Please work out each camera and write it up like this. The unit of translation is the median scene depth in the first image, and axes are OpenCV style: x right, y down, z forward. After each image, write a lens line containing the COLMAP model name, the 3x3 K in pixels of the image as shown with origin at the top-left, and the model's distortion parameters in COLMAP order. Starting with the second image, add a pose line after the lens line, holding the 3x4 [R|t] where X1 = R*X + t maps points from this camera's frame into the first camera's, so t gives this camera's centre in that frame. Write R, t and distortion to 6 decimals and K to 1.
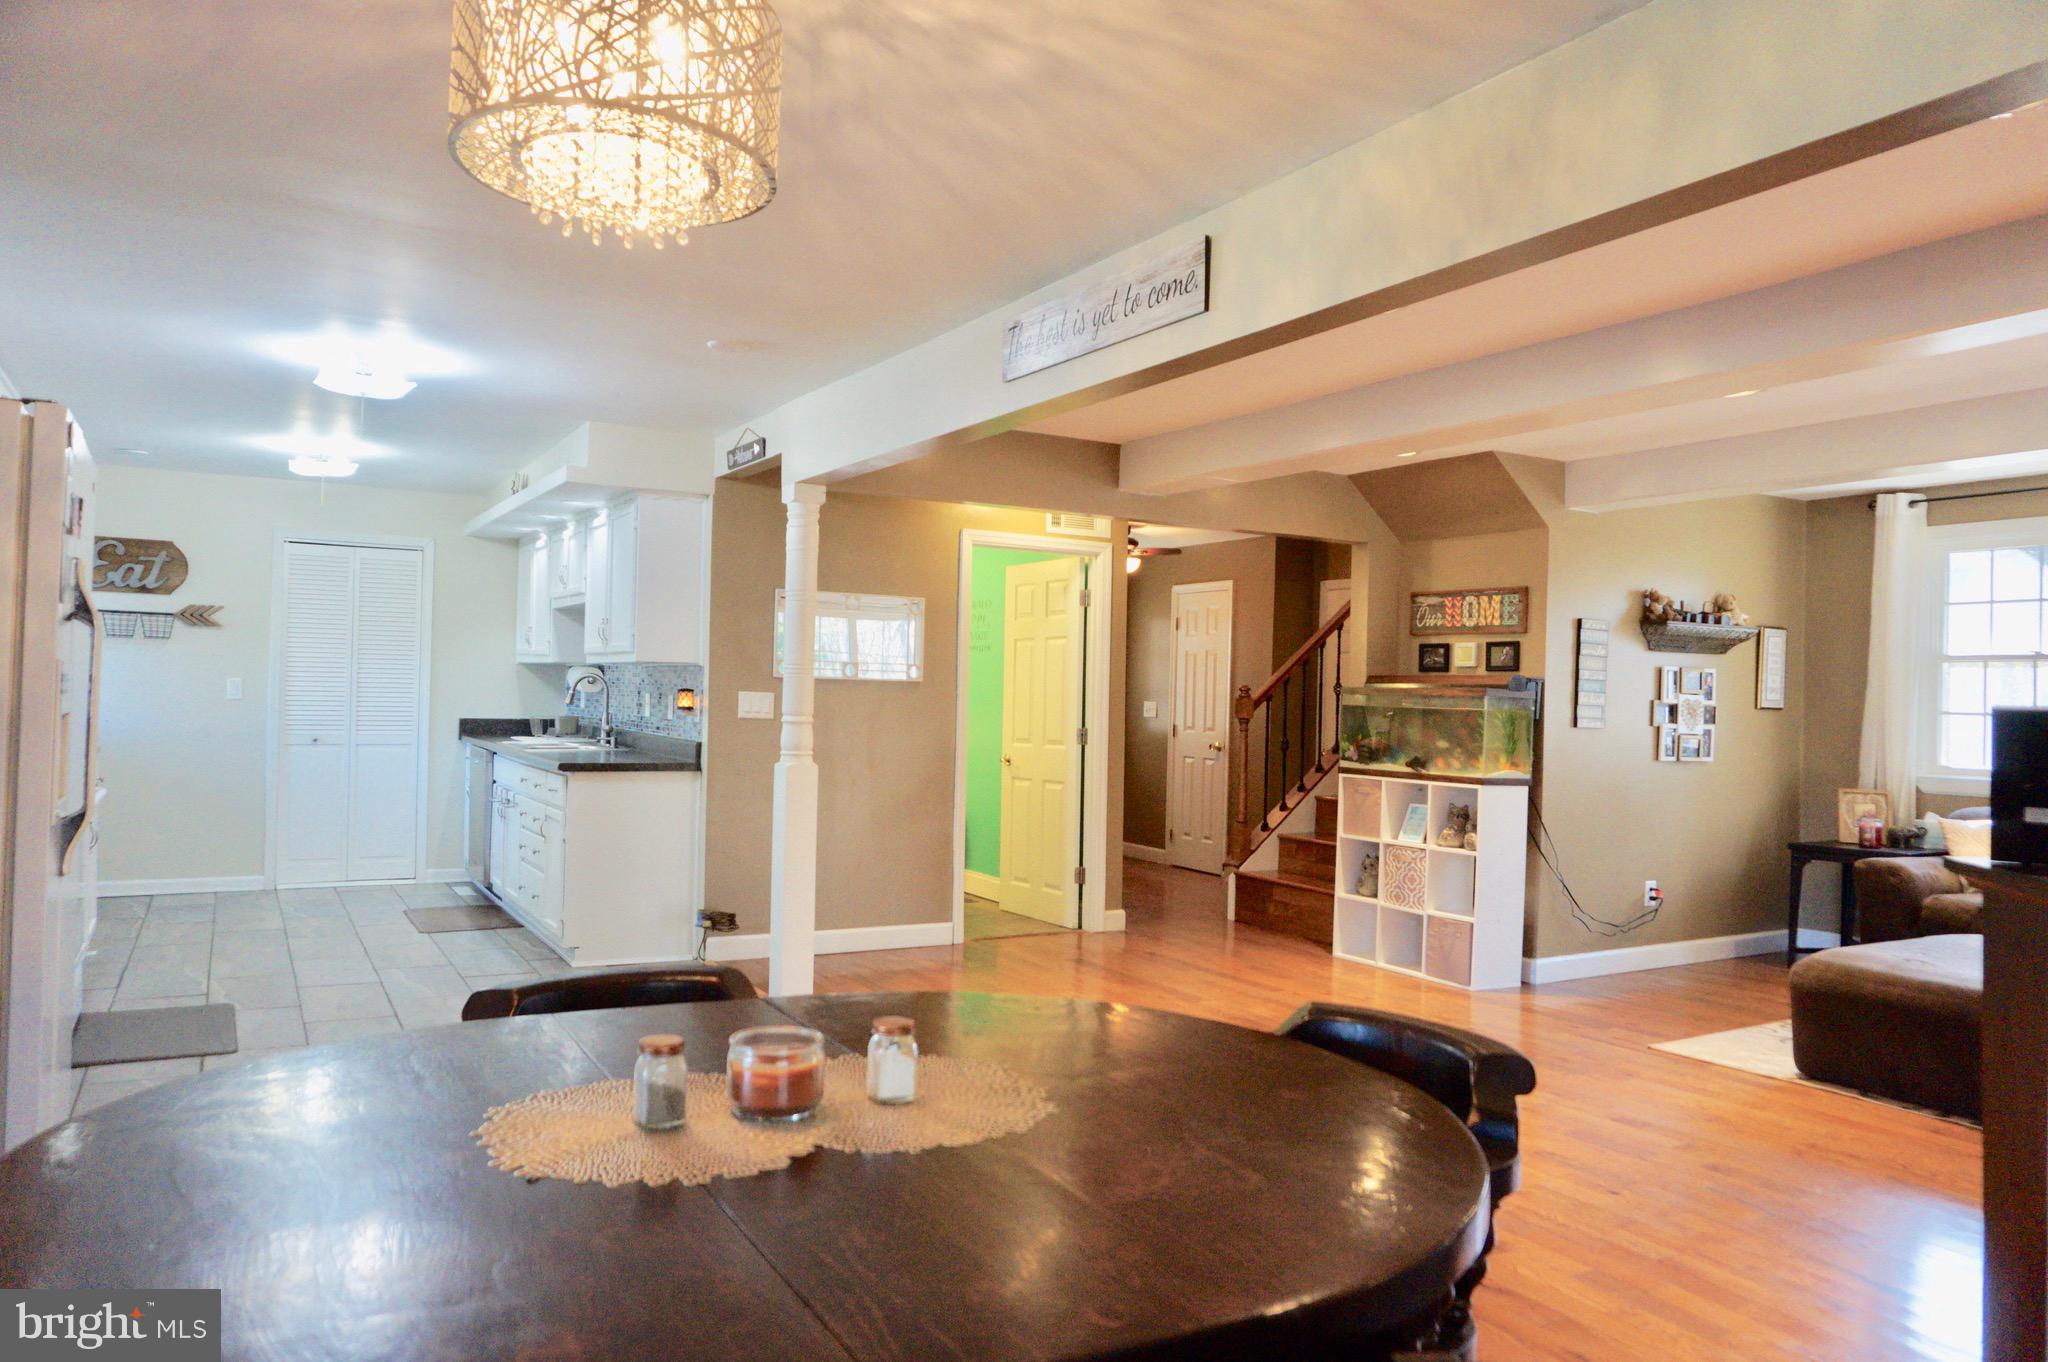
lens RADIAL K [[1372.6, 0, 1024.0], [0, 1372.6, 681.0], [0, 0, 1]] dist [-0.032275, 0.027257]
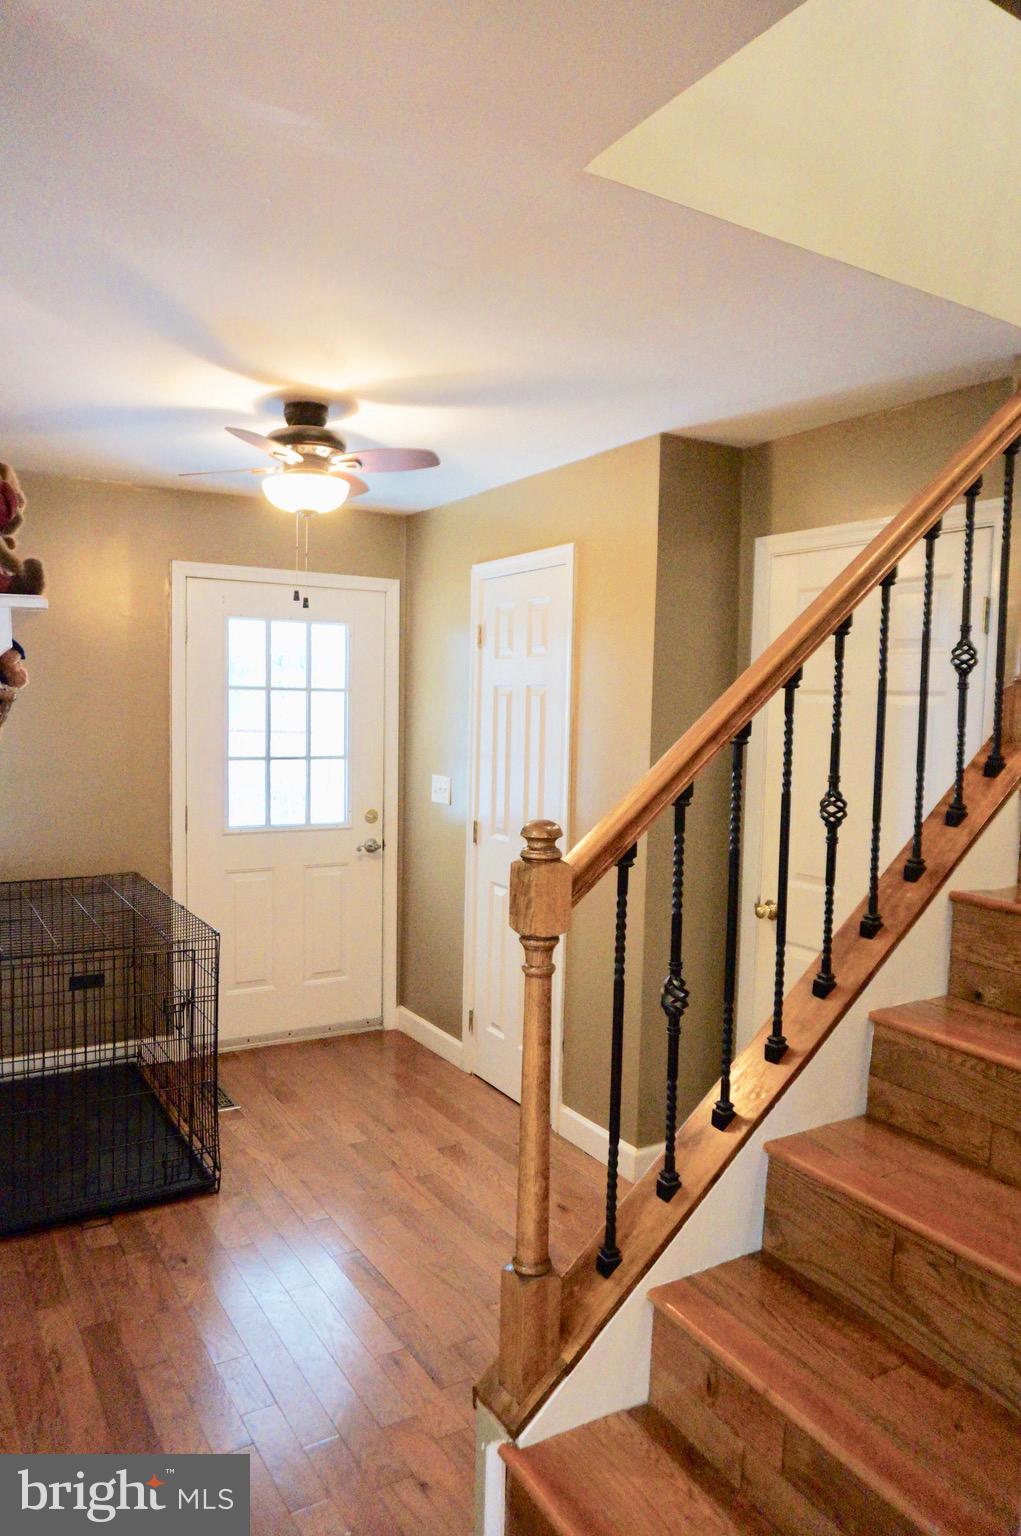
lens RADIAL K [[1029.5, 0, 510.5], [0, 1029.5, 768.0], [0, 0, 1]] dist [-0.032275, 0.027257]
pose [[0.999635, -0.003522, 0.026785, 0.124070], [0.001647, 0.997567, 0.069695, -0.019749], [-0.026965, -0.069625, 0.997209, 0.652037]]
